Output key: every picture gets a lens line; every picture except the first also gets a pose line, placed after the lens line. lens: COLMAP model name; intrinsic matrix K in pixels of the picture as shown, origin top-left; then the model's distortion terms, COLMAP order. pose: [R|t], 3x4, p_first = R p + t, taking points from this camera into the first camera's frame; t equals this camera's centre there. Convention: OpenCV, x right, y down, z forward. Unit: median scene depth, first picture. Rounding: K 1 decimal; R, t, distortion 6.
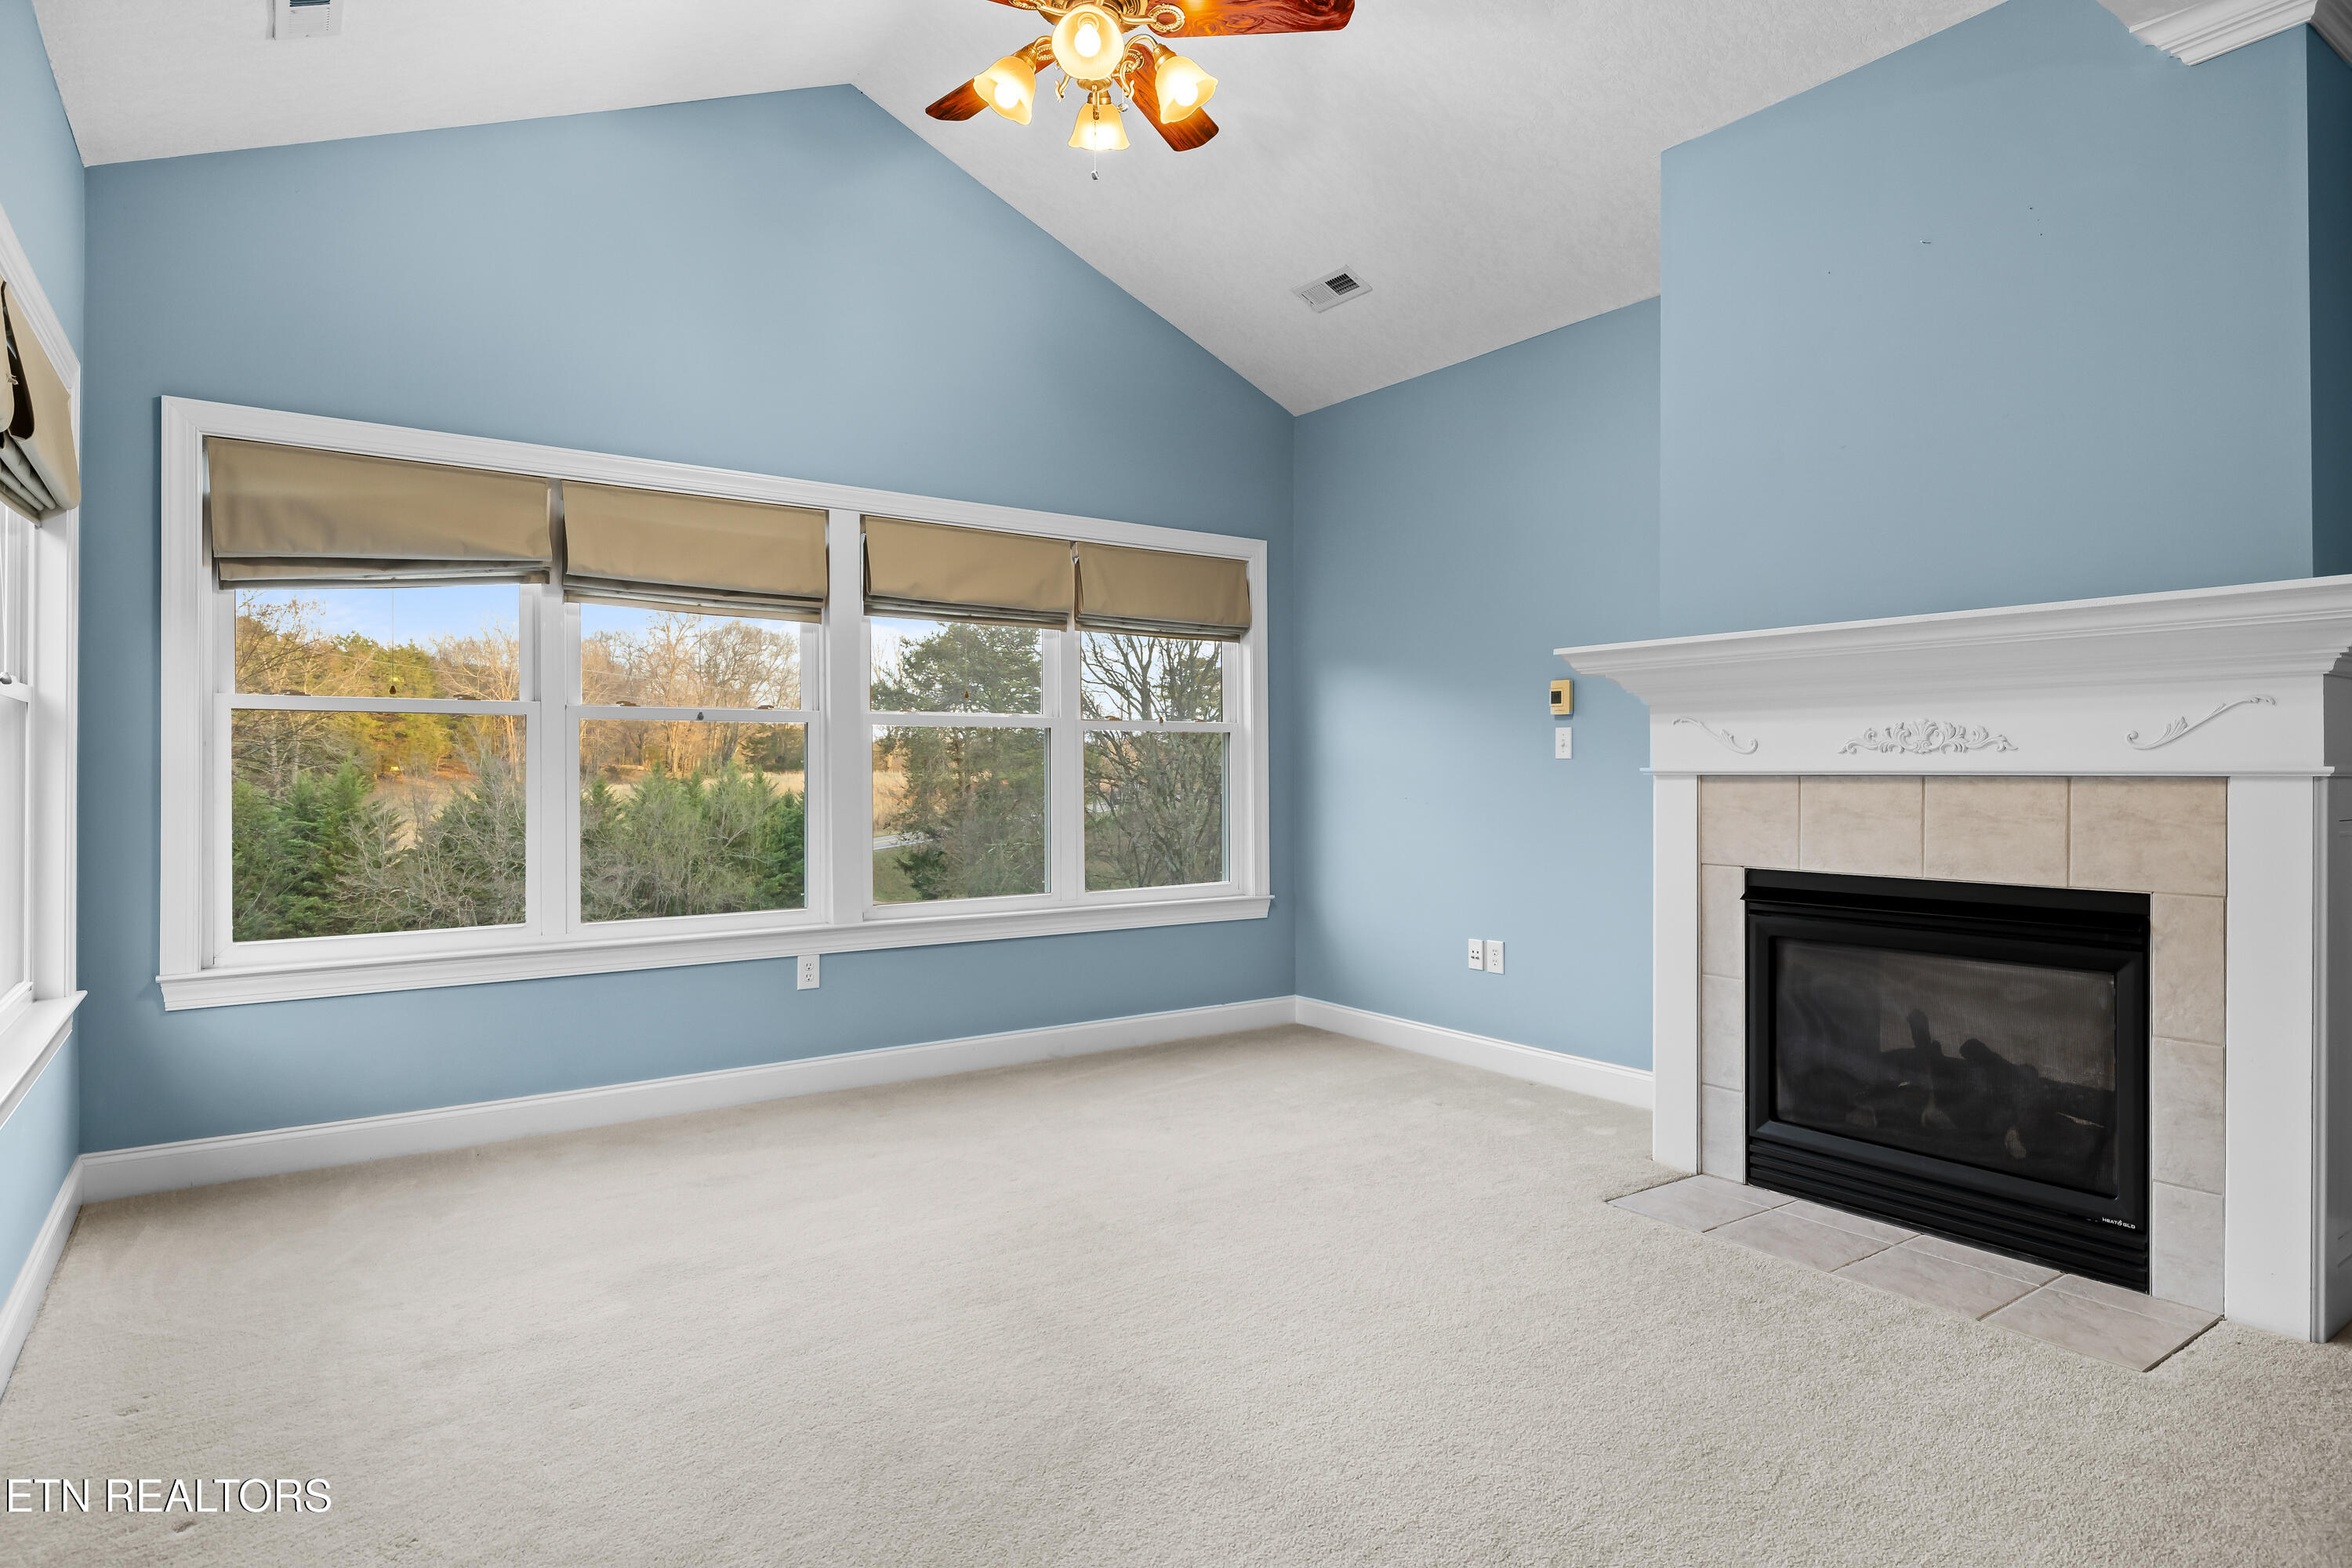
lens RADIAL K [[1291.8, 0, 1179.0], [0, 1291.8, 786.4], [0, 0, 1]] dist [-0.002155, -0.000903]
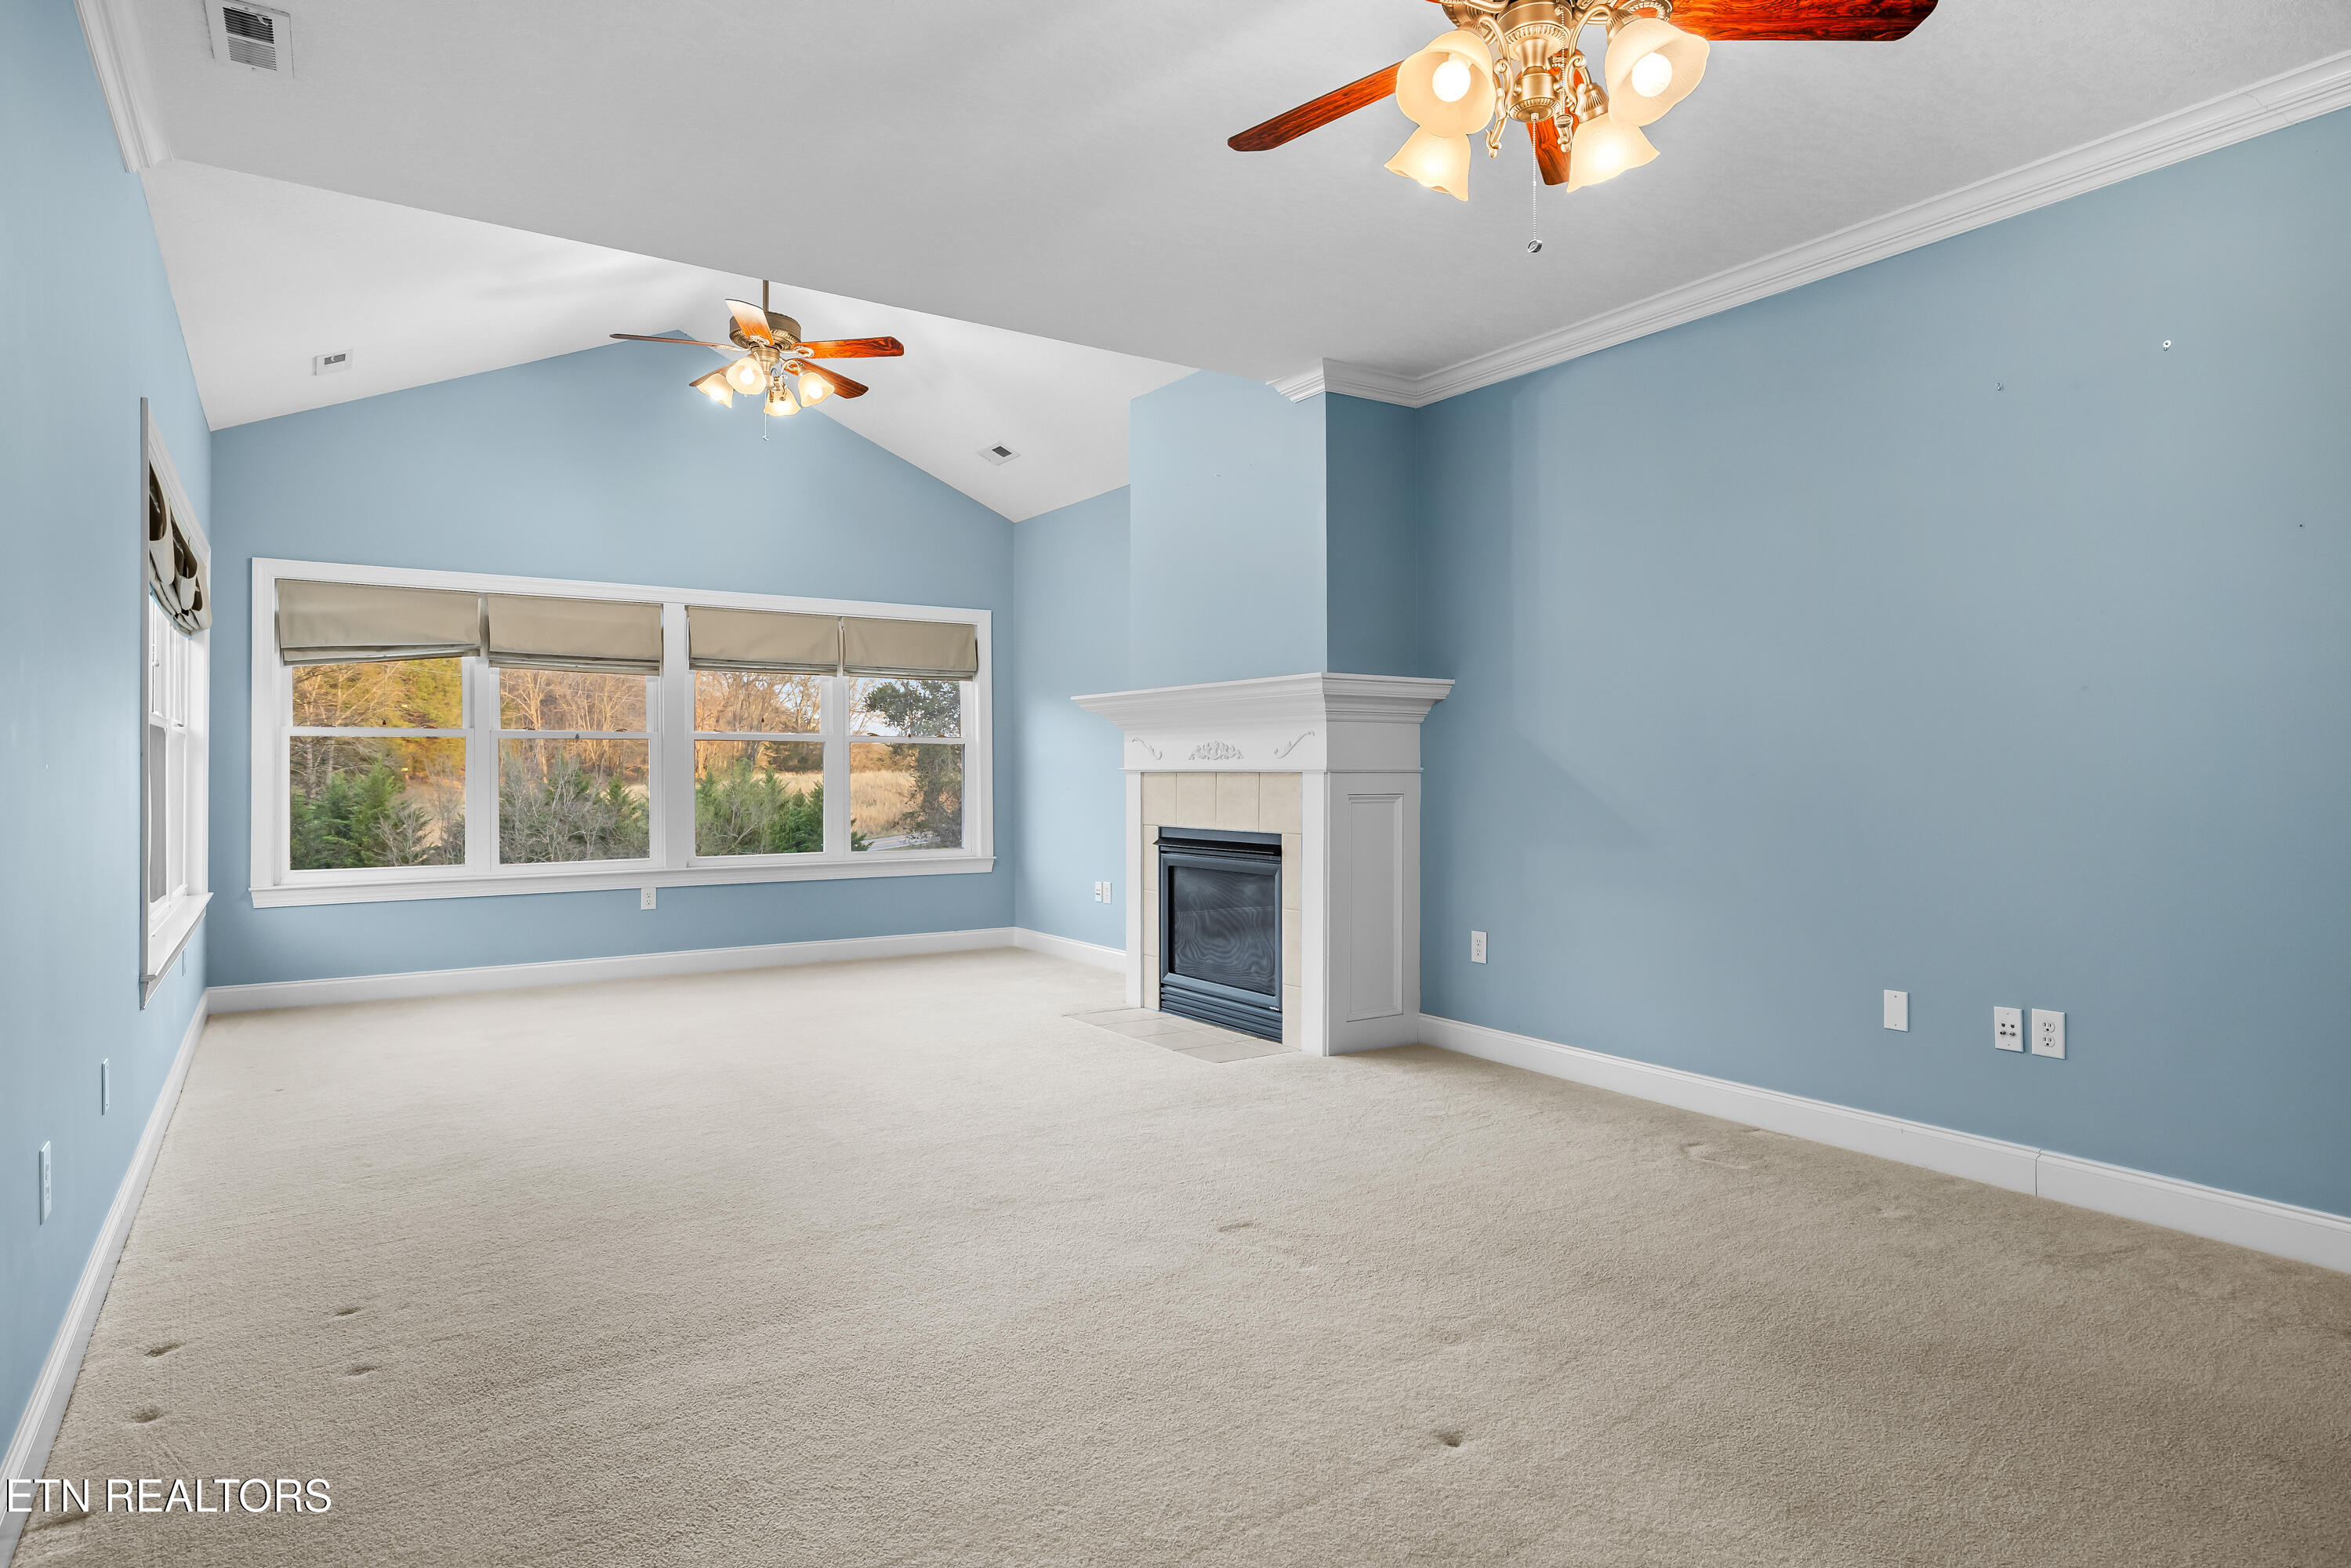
lens RADIAL K [[1291.3, 0, 1165.9], [0, 1291.3, 774.7], [0, 0, 1]] dist [-0.002155, -0.000903]
pose [[0.999672, -0.002207, -0.025507, 0.377238], [0.001986, 0.999960, -0.008671, 0.007522], [0.025525, 0.008617, 0.999637, -0.545553]]
